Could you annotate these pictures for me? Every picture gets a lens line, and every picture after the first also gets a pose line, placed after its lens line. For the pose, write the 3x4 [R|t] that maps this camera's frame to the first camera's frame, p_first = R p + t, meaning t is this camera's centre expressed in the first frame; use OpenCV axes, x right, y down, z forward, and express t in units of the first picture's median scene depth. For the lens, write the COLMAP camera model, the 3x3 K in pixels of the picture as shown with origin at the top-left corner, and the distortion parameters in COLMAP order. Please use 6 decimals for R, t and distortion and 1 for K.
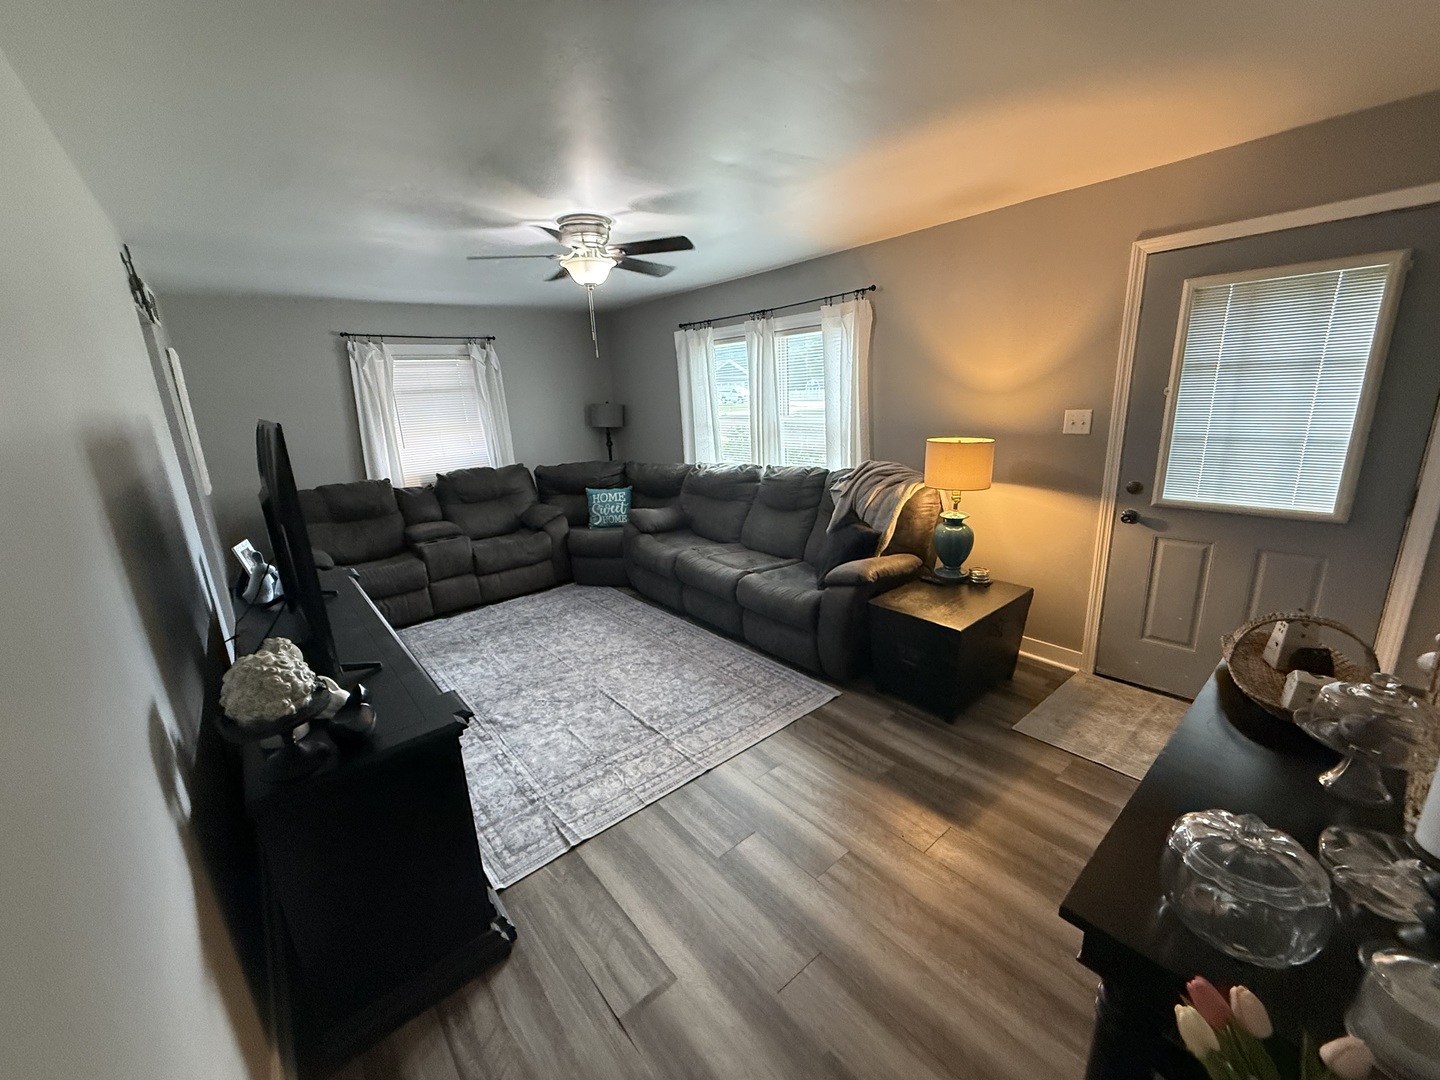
lens RADIAL K [[571.2, 0, 720.0], [0, 571.2, 540.0], [0, 0, 1]] dist [-0.022445, 0.000128]
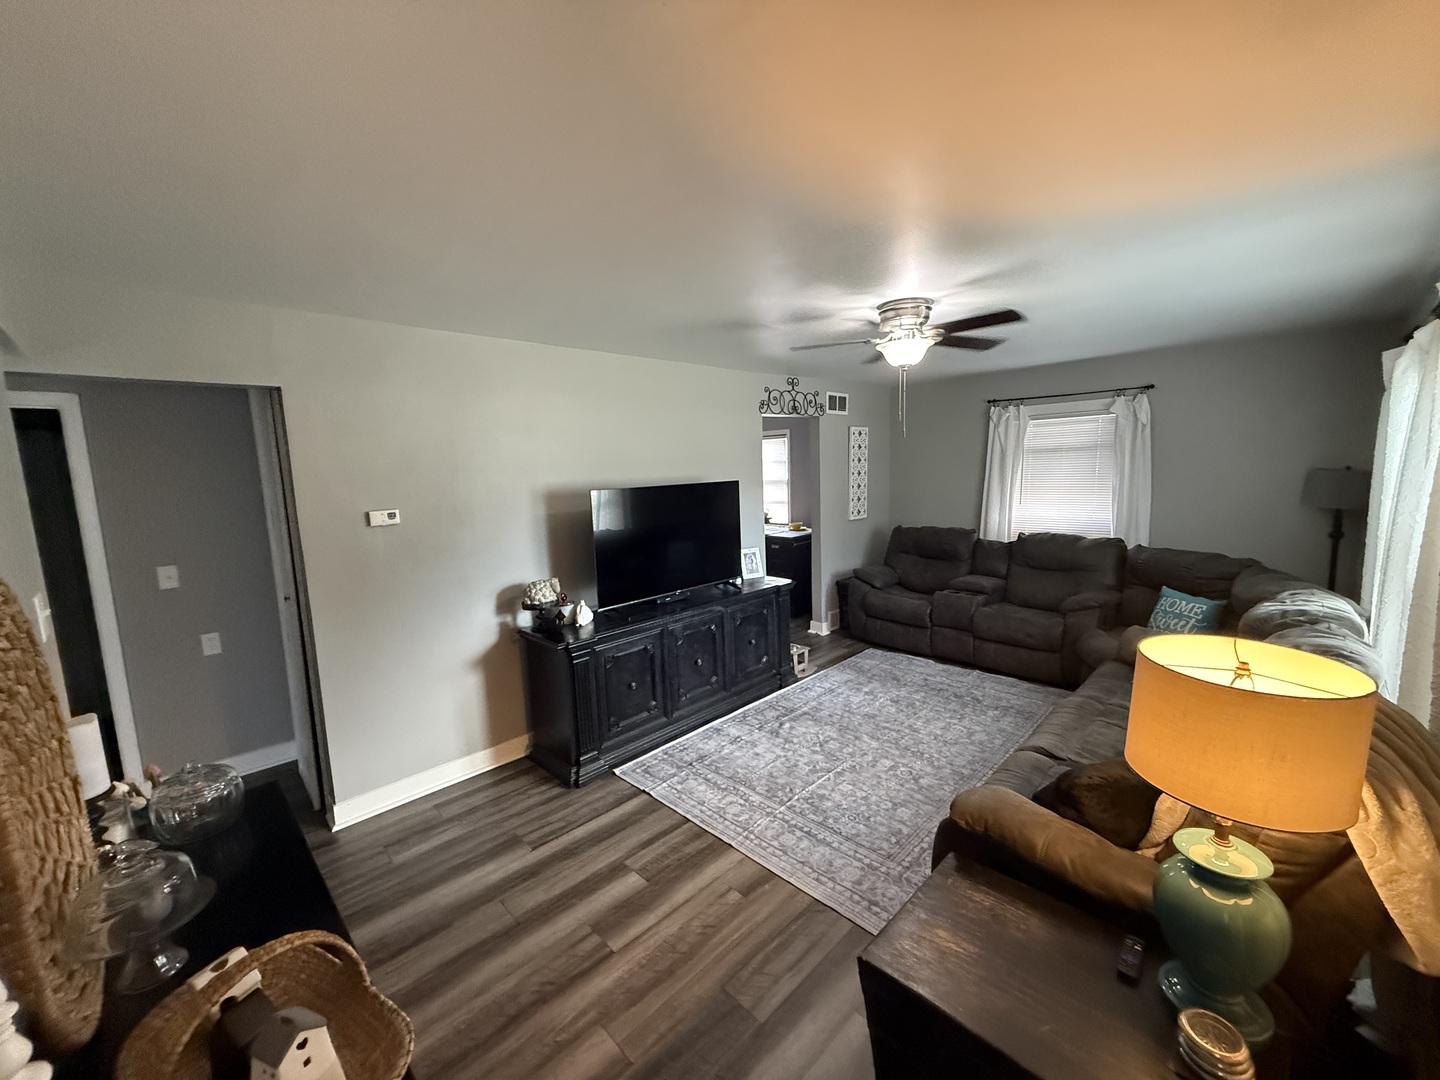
lens RADIAL K [[572.7, 0, 720.0], [0, 572.7, 540.0], [0, 0, 1]] dist [-0.000527, 0.000426]
pose [[0.074370, 0.176569, -0.981475, 0.611785], [-0.218241, 0.963224, 0.156748, -0.198019], [0.973057, 0.202540, 0.110169, 0.504037]]
